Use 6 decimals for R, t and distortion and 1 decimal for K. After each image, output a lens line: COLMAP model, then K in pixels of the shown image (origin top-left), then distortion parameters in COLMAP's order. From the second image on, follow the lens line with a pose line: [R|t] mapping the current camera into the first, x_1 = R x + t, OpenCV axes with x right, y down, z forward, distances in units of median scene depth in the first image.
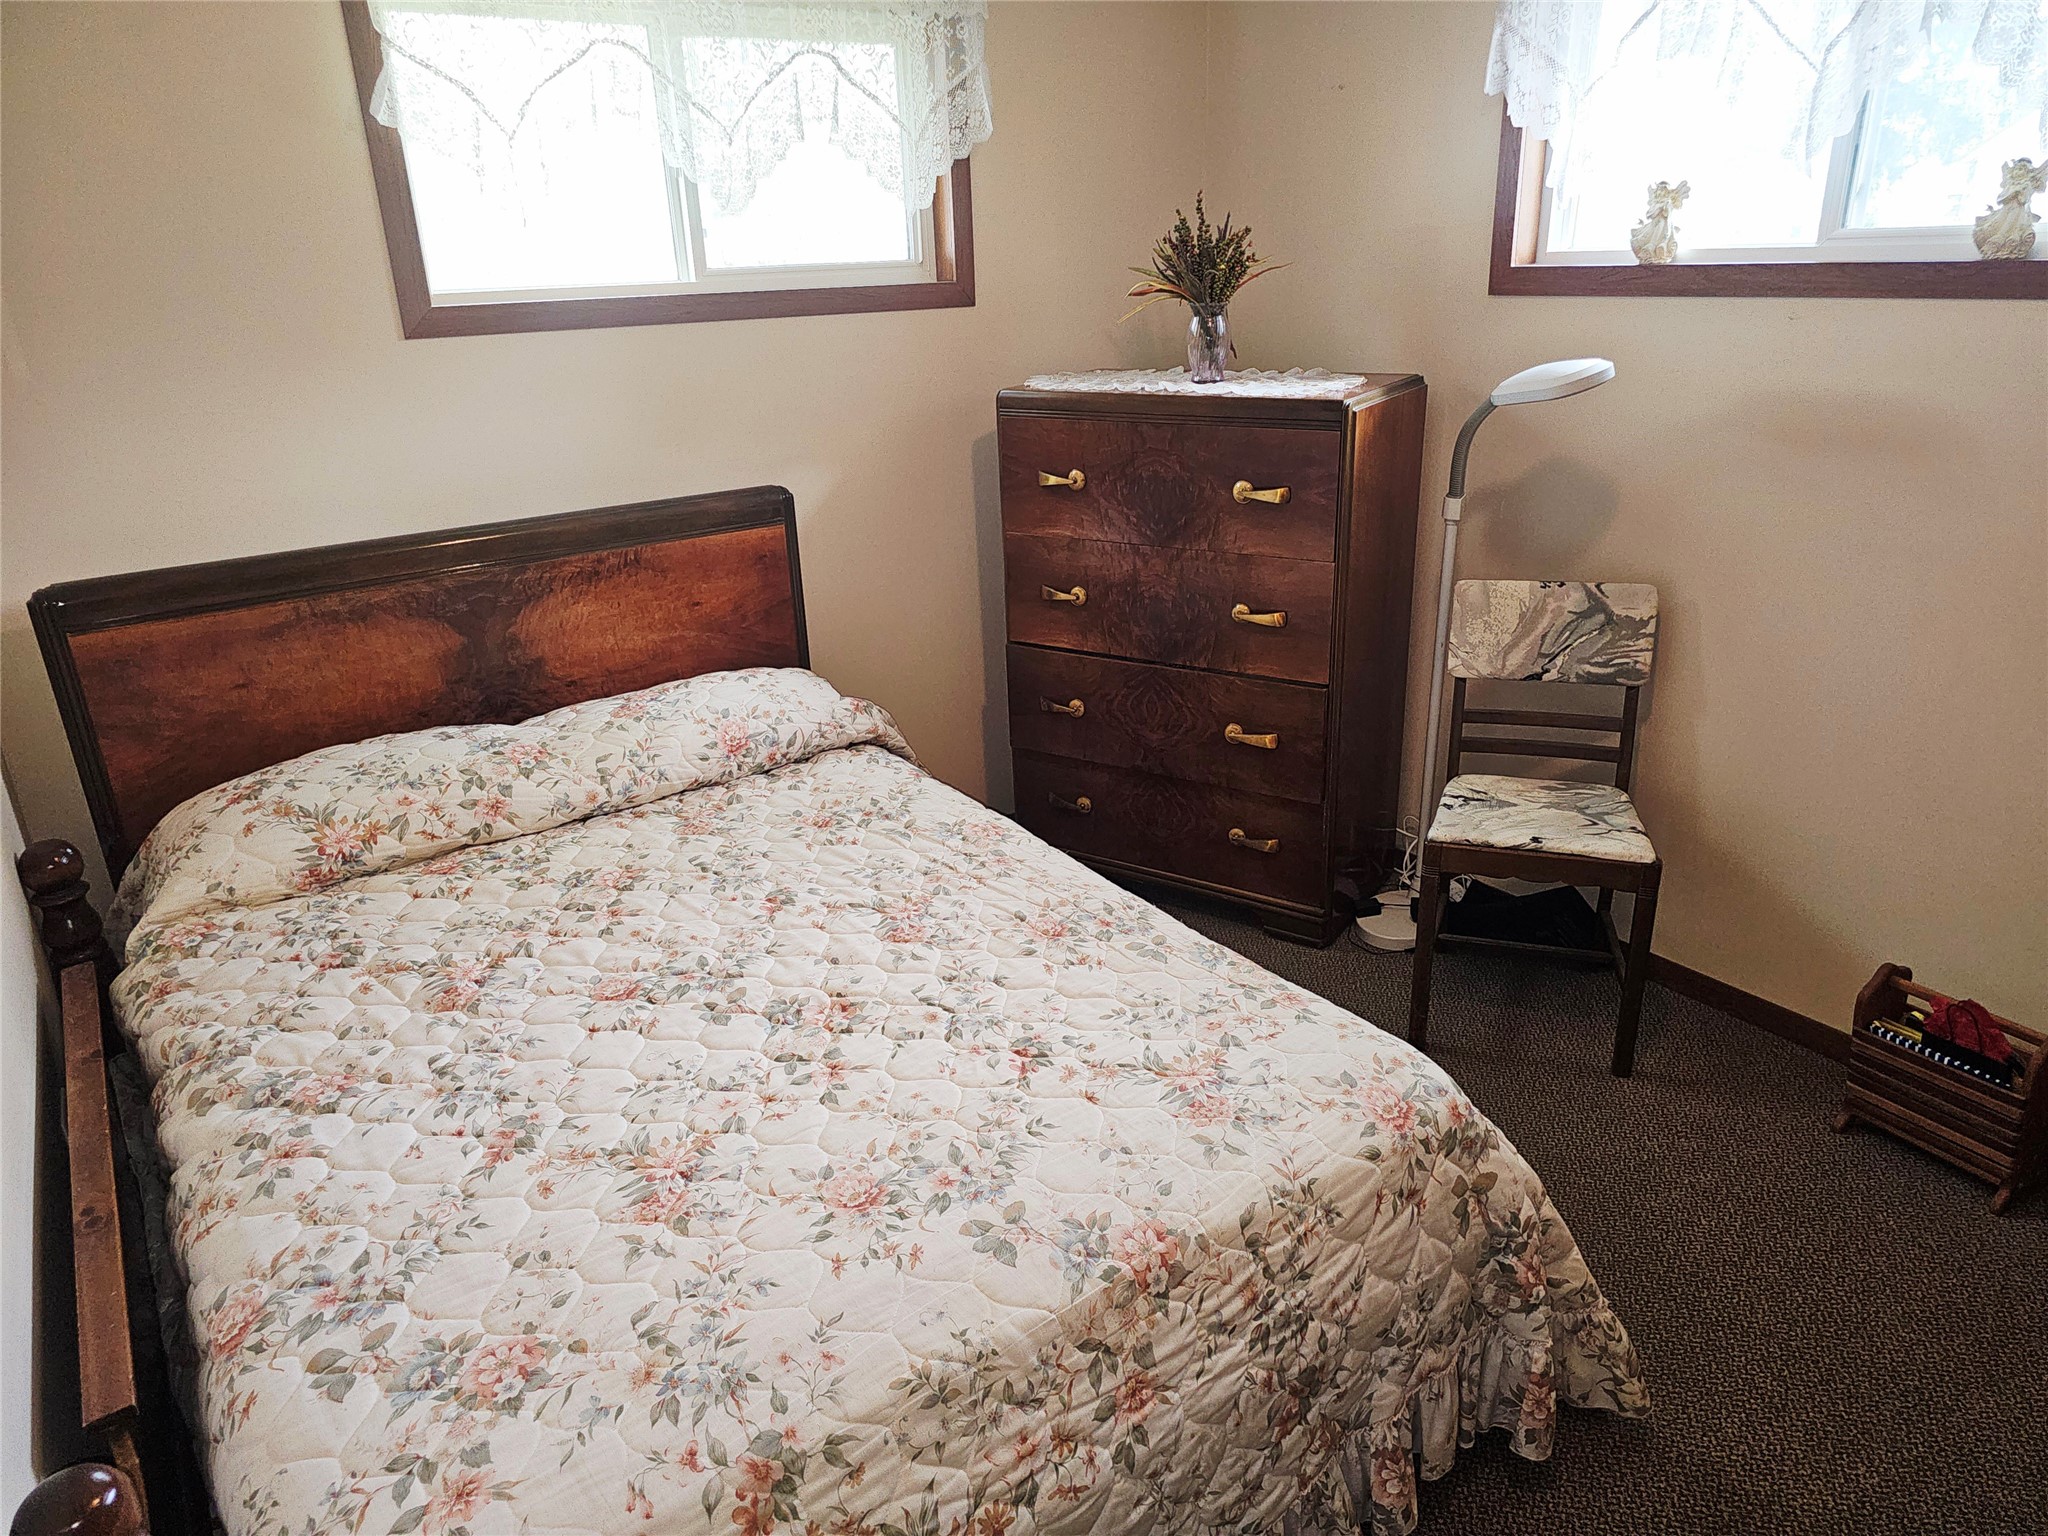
lens RADIAL K [[1369.9, 0, 1013.1], [0, 1369.9, 778.2], [0, 0, 1]] dist [0.073591, -0.082587]
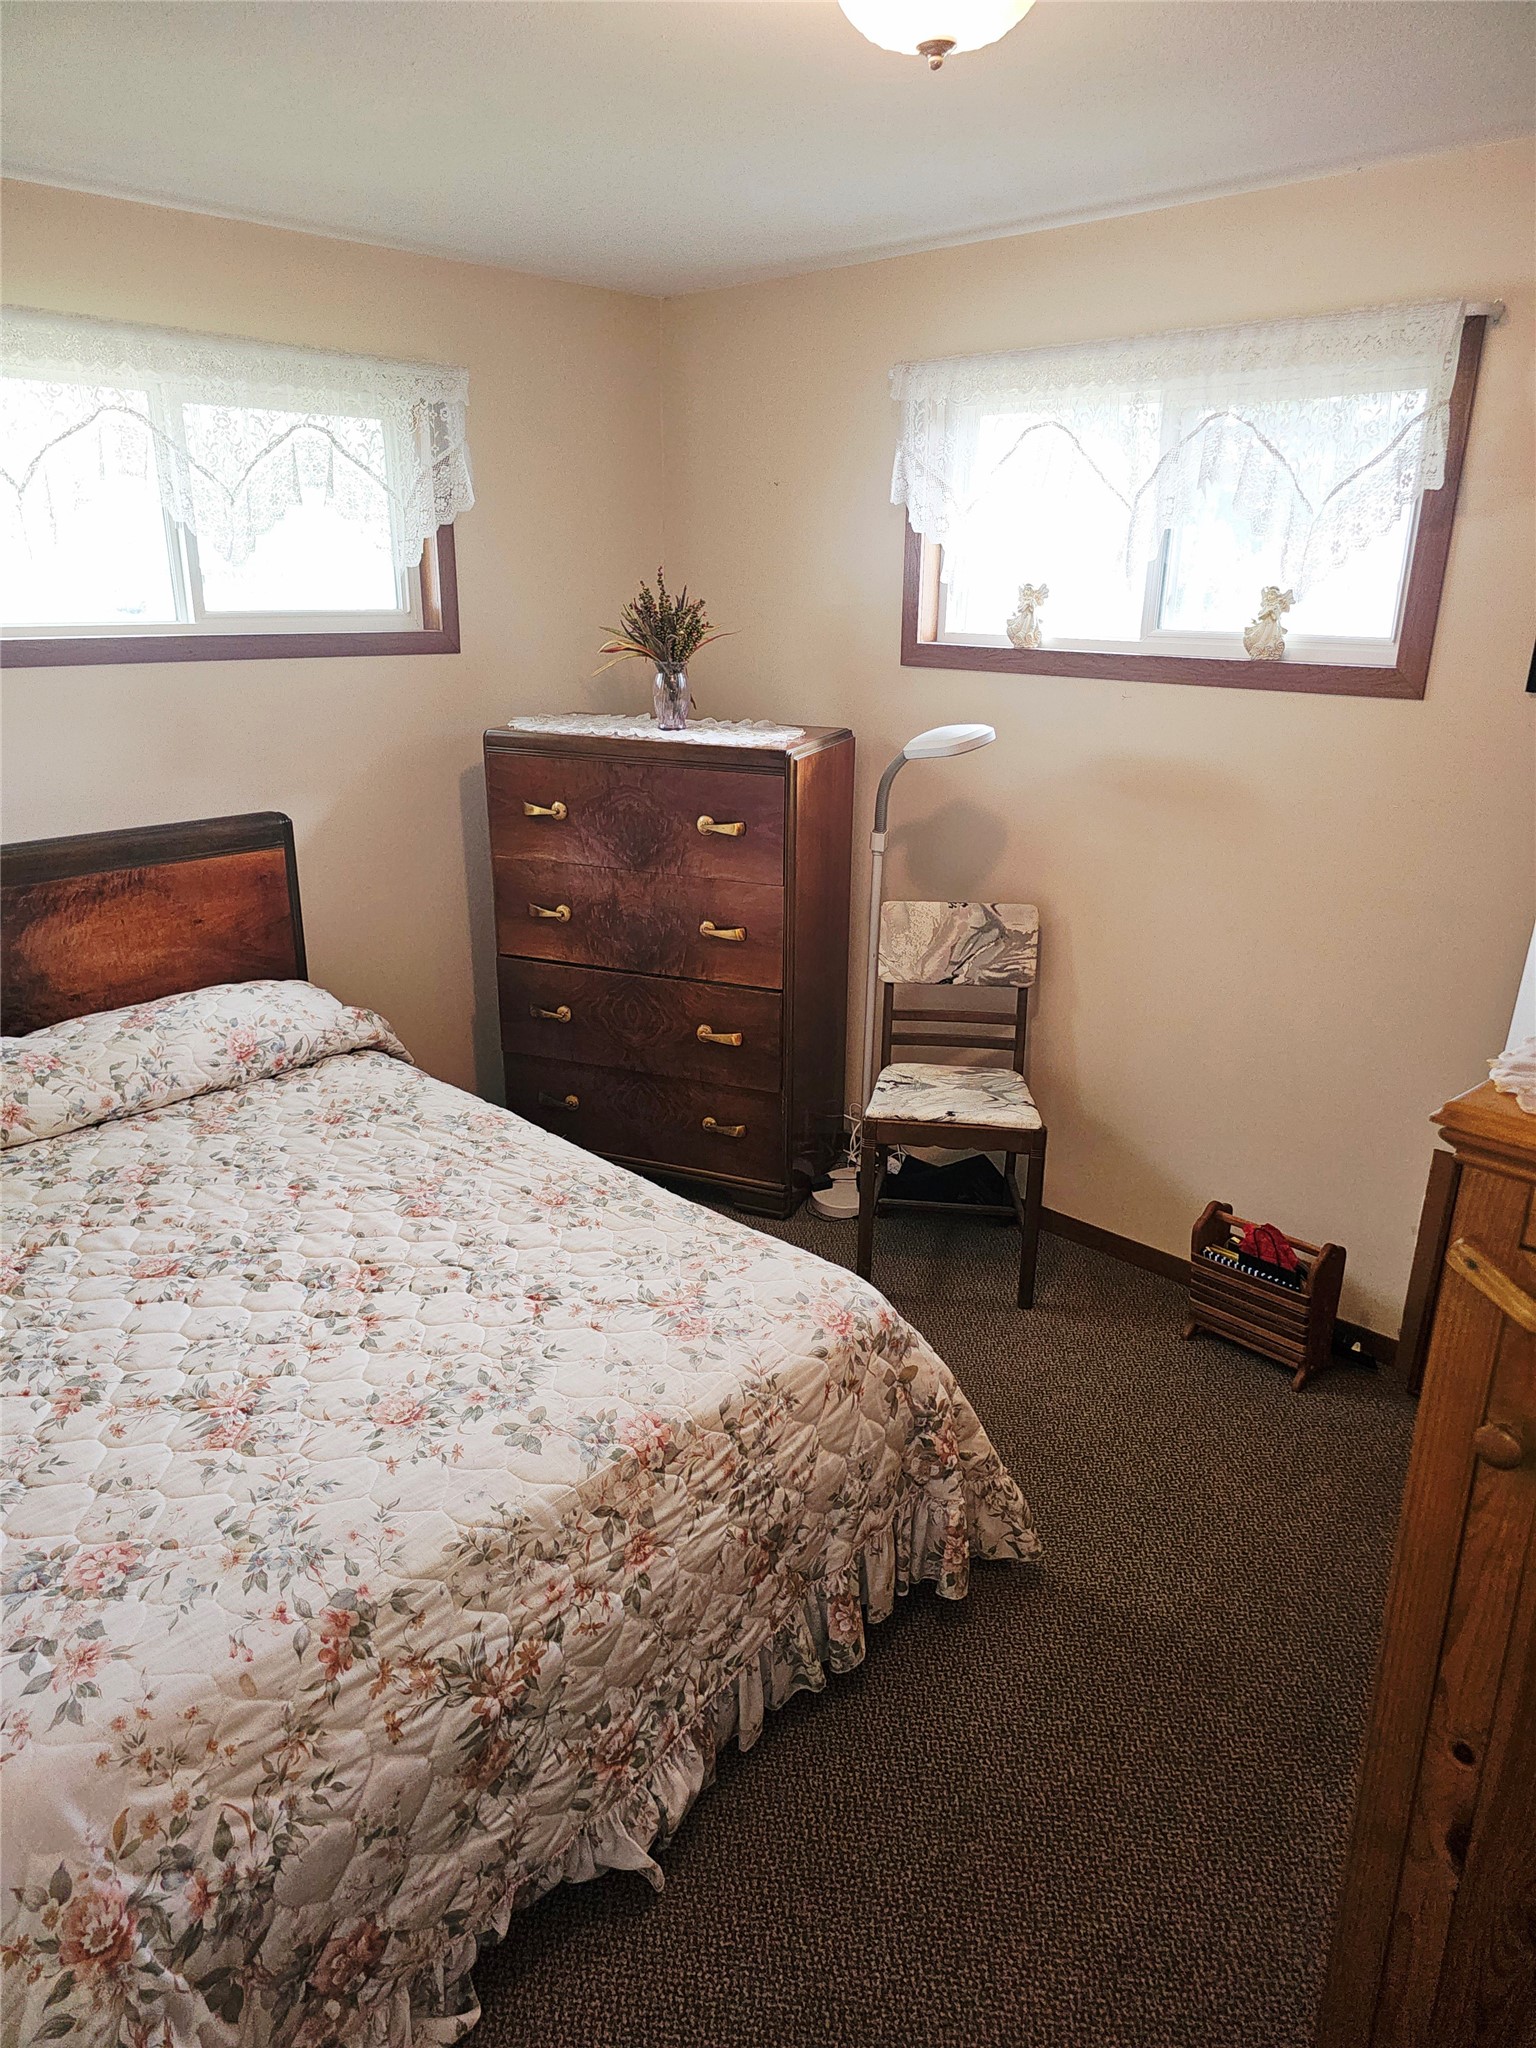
lens RADIAL K [[1369.9, 0, 770.5], [0, 1369.9, 1029.6], [0, 0, 1]] dist [0.073591, -0.082587]
pose [[0.977862, -0.019161, 0.208372, -0.037488], [0.029260, 0.998536, -0.045493, 0.029376], [-0.207195, 0.050583, 0.976991, -0.209520]]
